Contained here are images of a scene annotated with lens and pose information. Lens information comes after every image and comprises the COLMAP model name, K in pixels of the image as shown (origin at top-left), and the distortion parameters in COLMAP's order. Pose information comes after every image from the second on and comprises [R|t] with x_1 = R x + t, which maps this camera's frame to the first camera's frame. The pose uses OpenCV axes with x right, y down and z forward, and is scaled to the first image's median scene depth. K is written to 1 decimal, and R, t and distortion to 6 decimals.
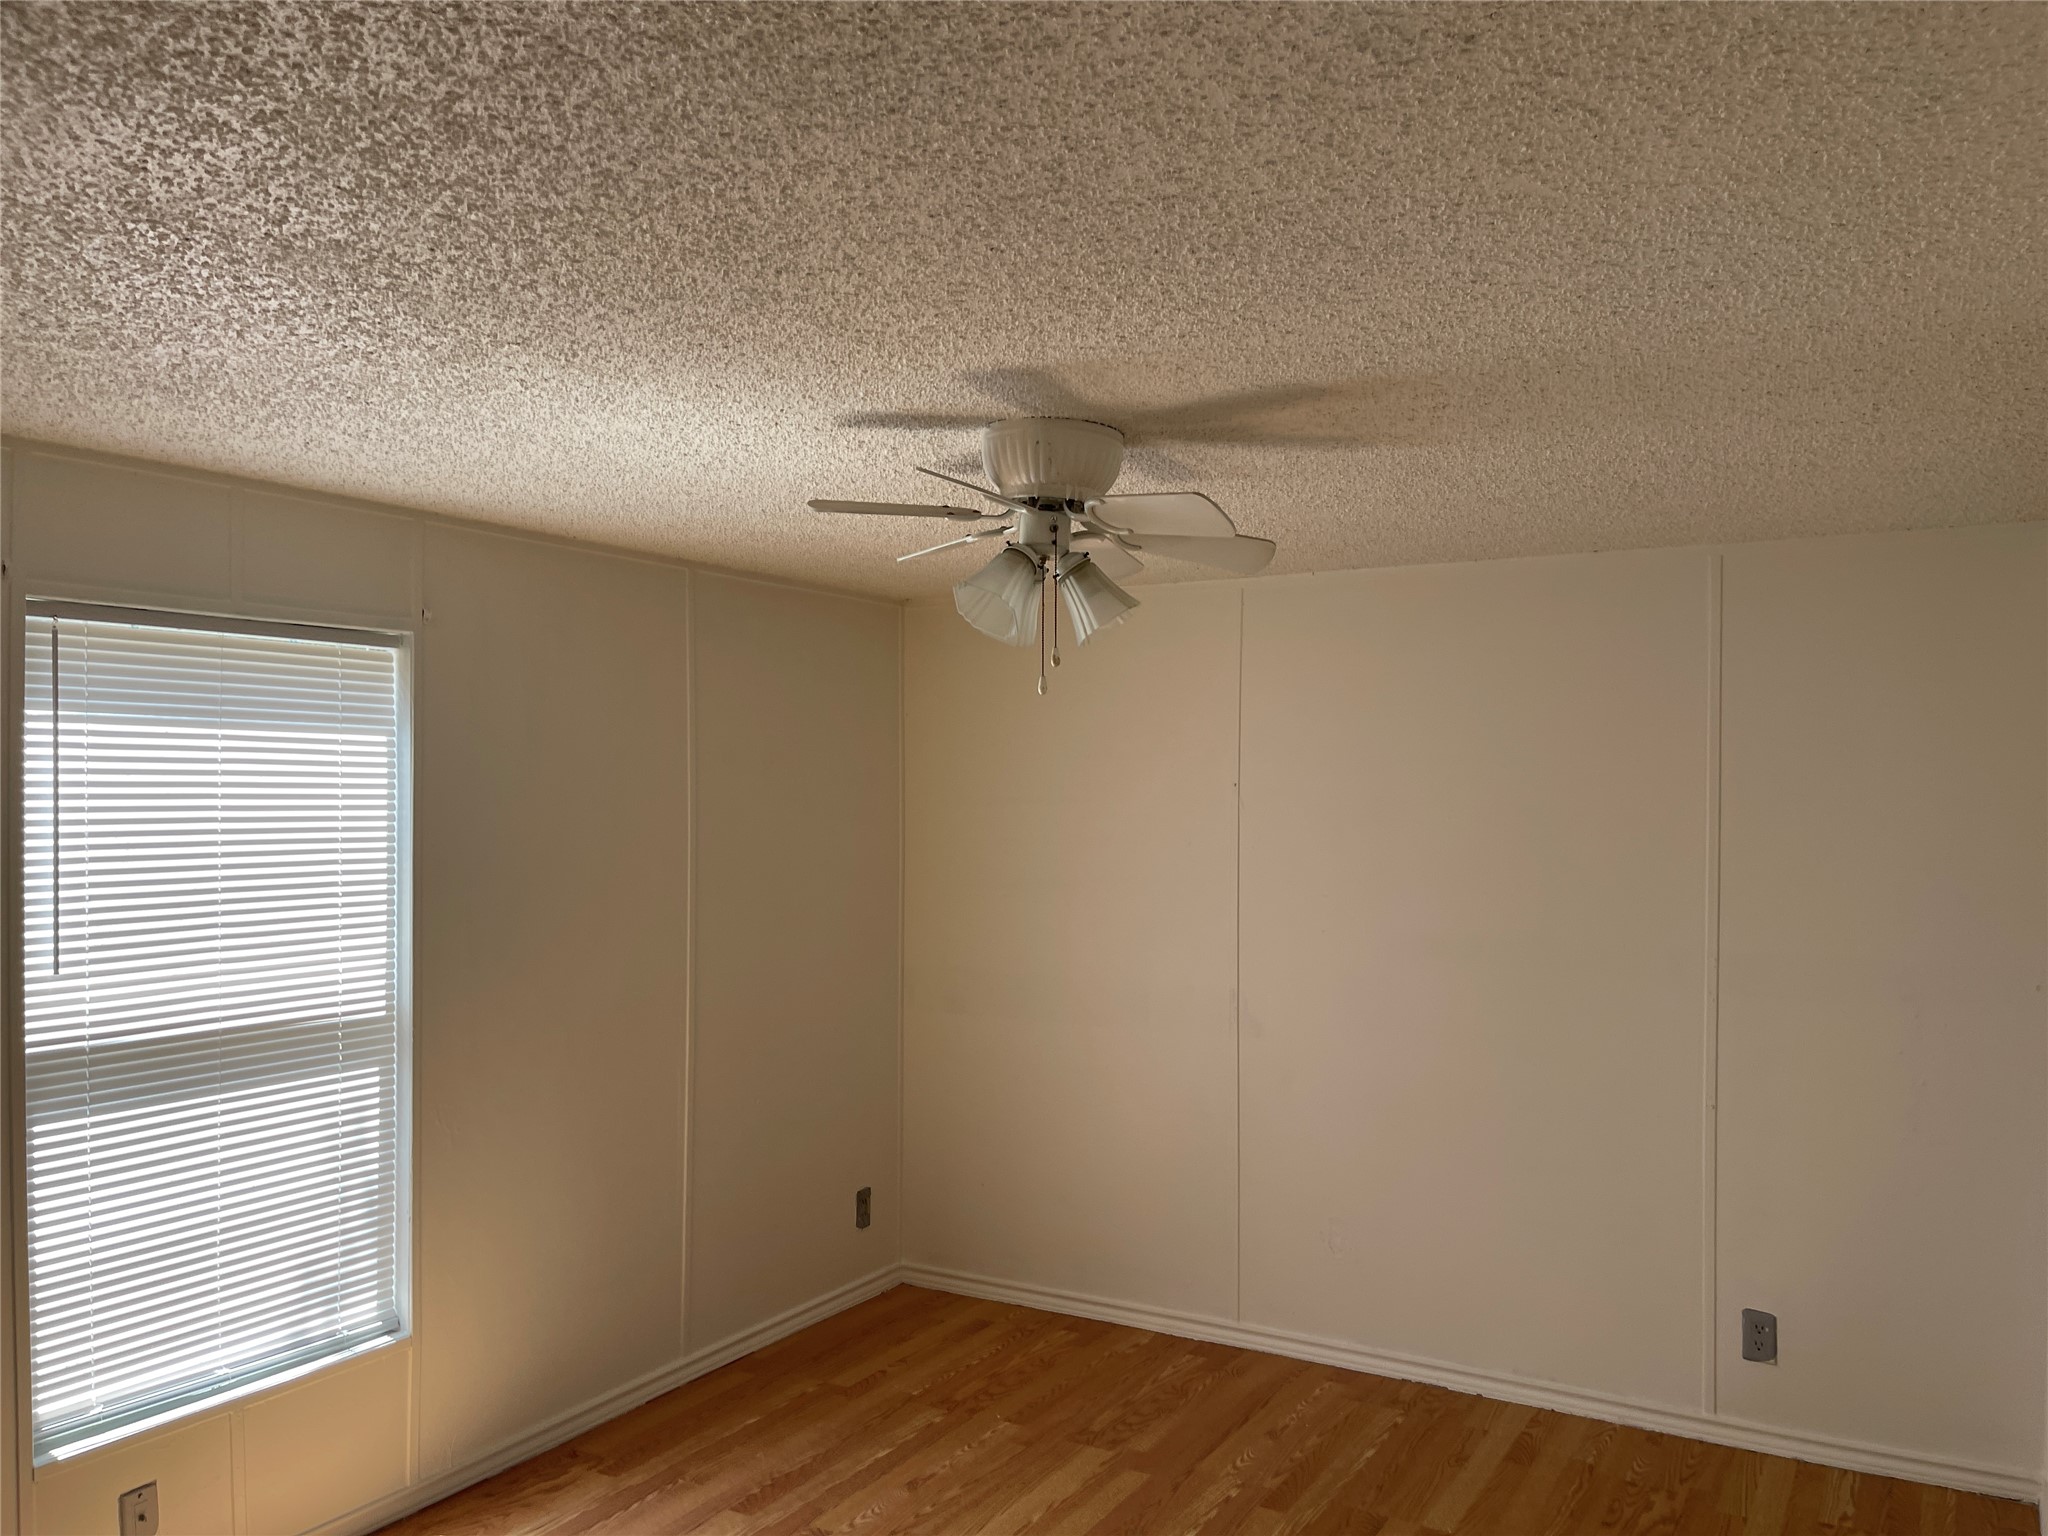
lens RADIAL K [[1526.7, 0, 1020.9], [0, 1526.7, 784.3], [0, 0, 1]] dist [0.077368, -0.090573]
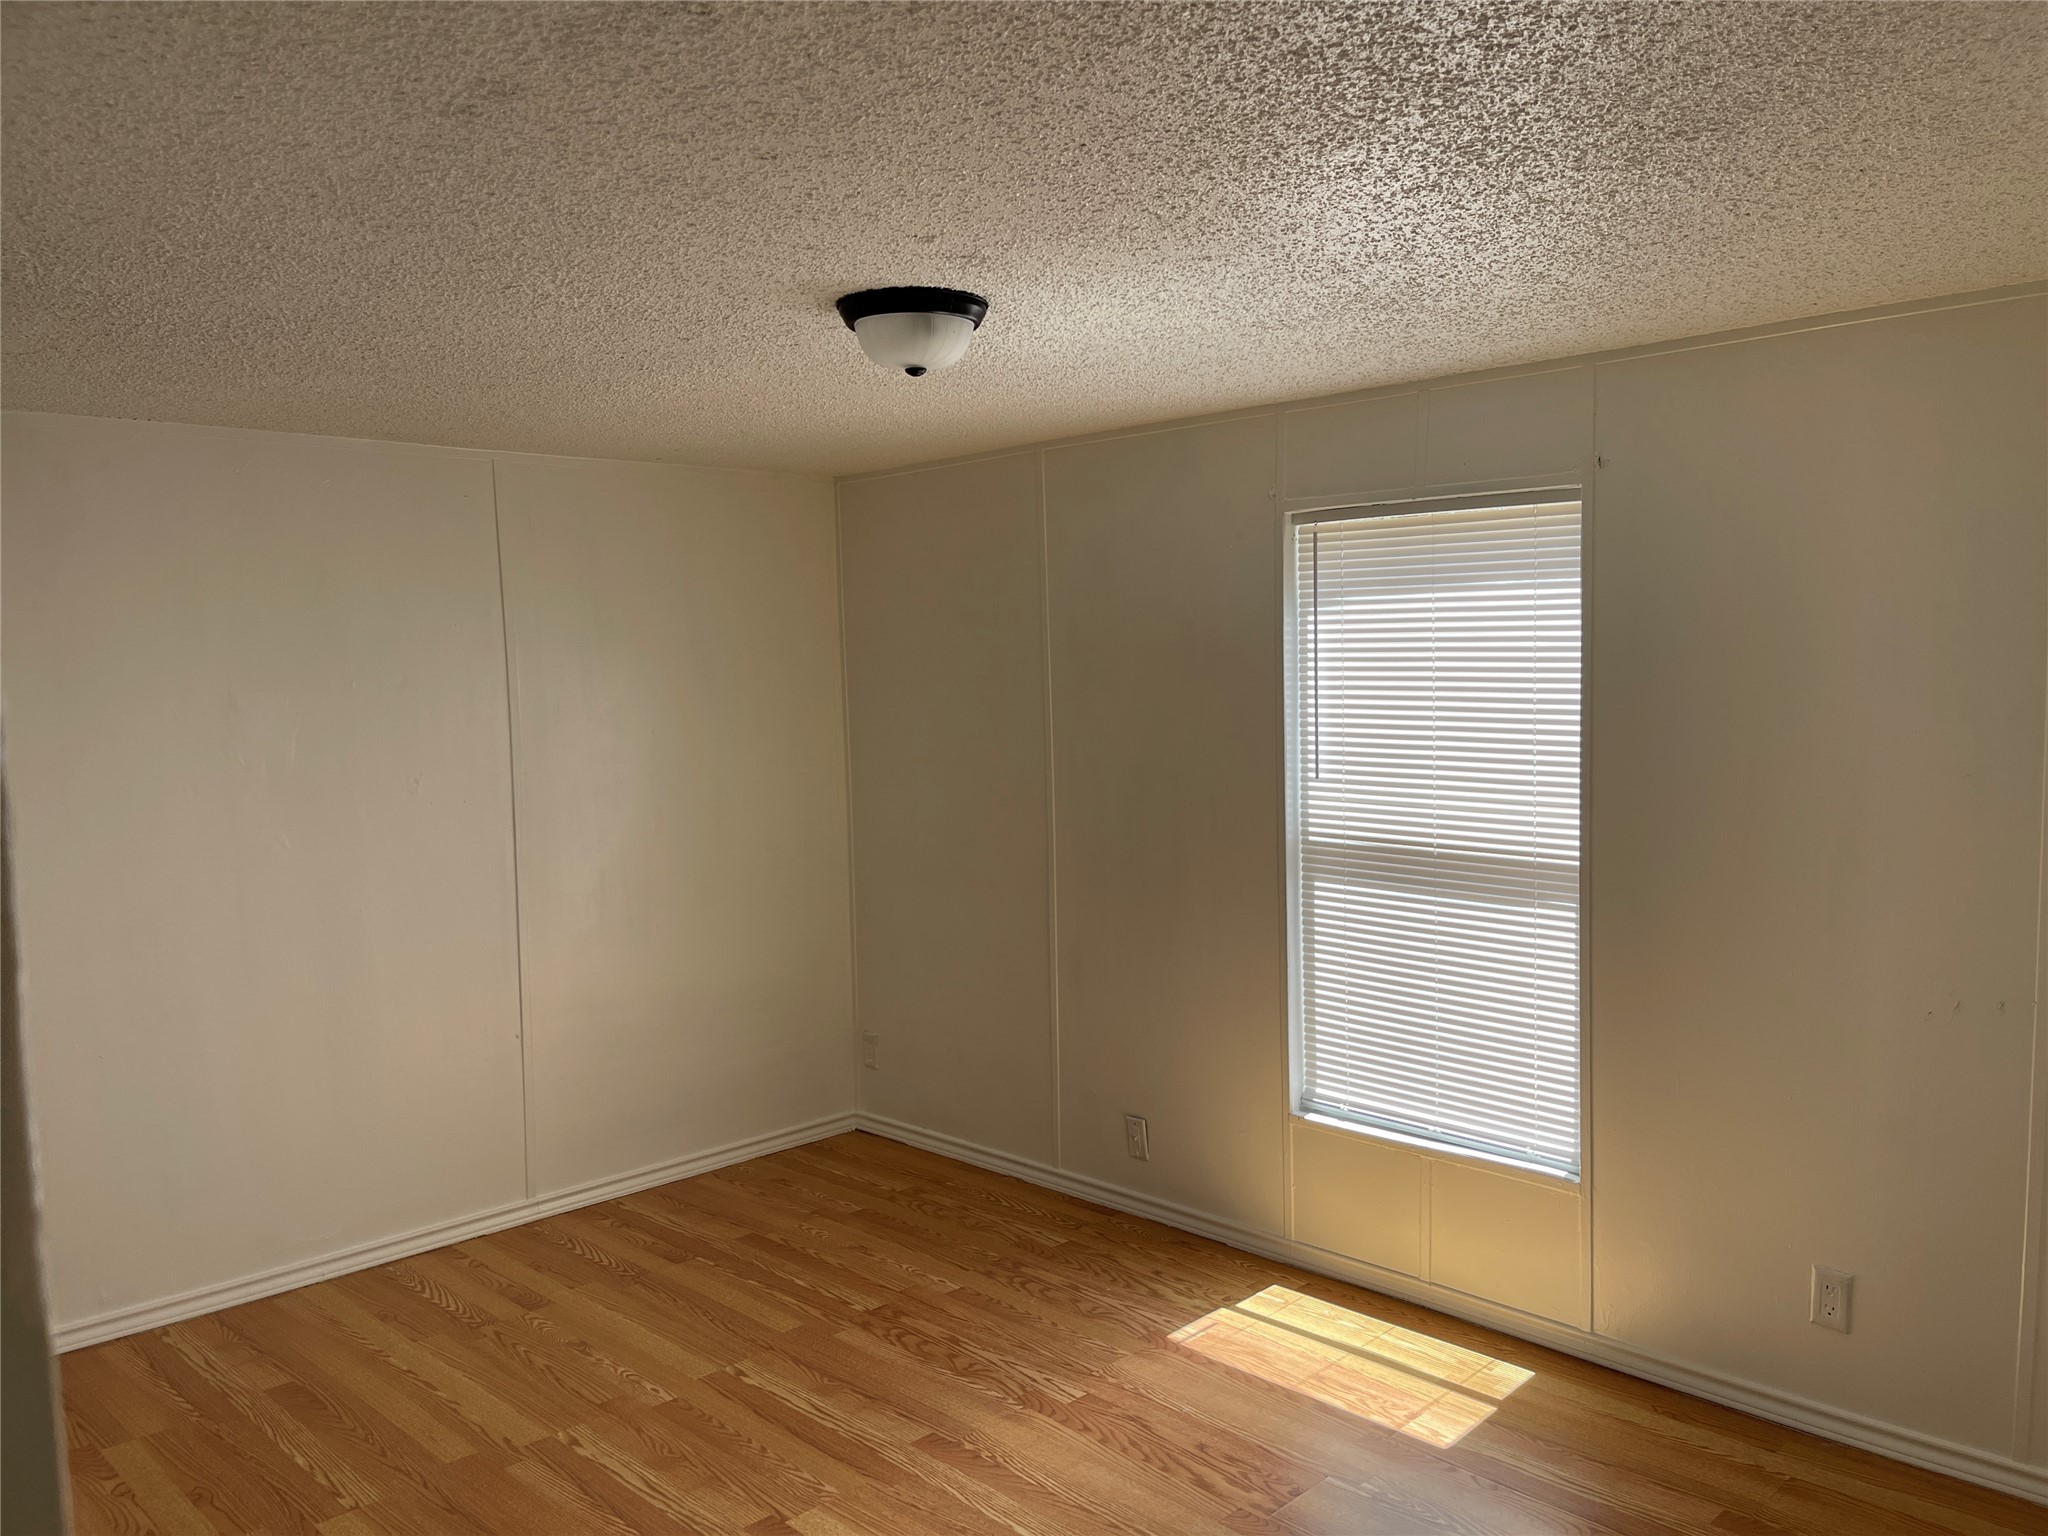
lens RADIAL K [[1526.7, 0, 1020.9], [0, 1526.7, 784.3], [0, 0, 1]] dist [0.077368, -0.090573]
pose [[-0.228181, 0.071113, -0.971018, 0.730800], [-0.003235, 0.997268, 0.073795, 0.024240], [0.973613, 0.019980, -0.227328, 0.986537]]
